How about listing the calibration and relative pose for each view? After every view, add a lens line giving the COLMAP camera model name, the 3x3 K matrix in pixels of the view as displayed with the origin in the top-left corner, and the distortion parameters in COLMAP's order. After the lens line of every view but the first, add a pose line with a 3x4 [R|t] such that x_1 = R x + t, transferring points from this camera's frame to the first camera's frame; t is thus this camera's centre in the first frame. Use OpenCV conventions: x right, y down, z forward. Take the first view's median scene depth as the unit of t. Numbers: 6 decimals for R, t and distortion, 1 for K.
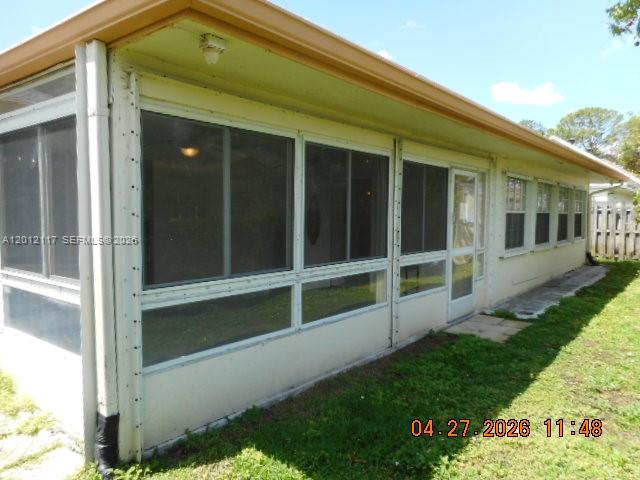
lens RADIAL K [[477.7, 0, 320.9], [0, 477.7, 241.5], [0, 0, 1]] dist [-0.000445, 0.009574]
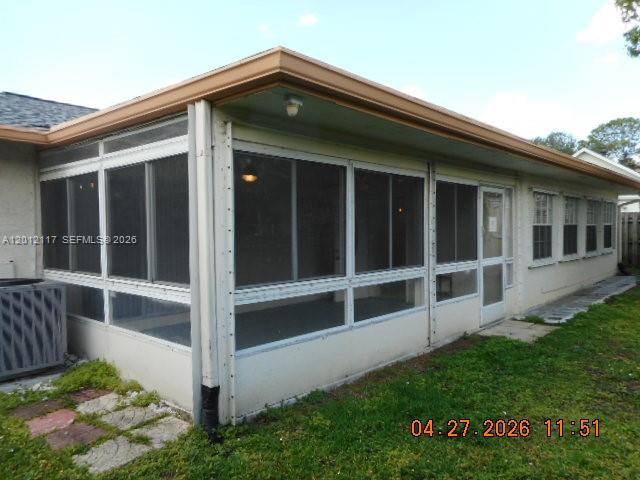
lens RADIAL K [[477.7, 0, 317.7], [0, 477.7, 238.5], [0, 0, 1]] dist [-0.000445, 0.009574]
pose [[0.997784, -0.015848, -0.064616, -0.049493], [0.013187, 0.999055, -0.041408, 0.015171], [0.065211, 0.040464, 0.997051, -0.189818]]
